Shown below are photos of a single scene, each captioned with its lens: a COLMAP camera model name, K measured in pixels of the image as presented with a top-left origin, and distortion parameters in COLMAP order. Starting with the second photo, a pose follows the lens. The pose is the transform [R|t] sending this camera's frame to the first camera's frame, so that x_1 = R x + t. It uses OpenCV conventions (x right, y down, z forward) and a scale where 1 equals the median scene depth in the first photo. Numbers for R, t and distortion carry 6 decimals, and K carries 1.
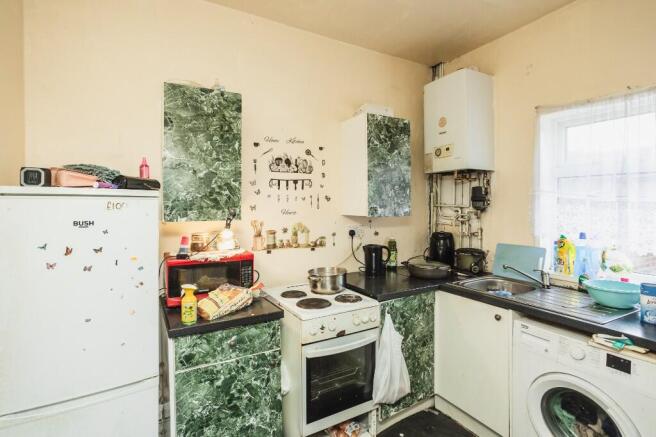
lens RADIAL K [[315.9, 0, 324.7], [0, 315.9, 206.3], [0, 0, 1]] dist [-0.017458, 0.000453]
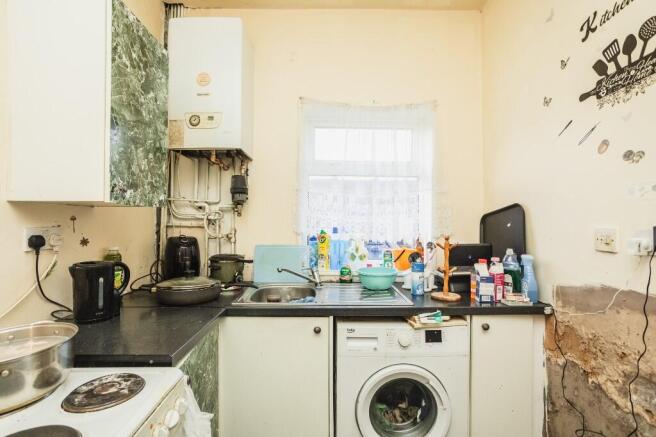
lens RADIAL K [[316.9, 0, 328.0], [0, 316.9, 218.5], [0, 0, 1]] dist [-0.018890, 0.000769]
pose [[0.485818, 0.009773, 0.874005, -0.115557], [-0.001968, 0.999947, -0.010087, 0.058113], [-0.874058, 0.003180, 0.485812, 0.441879]]
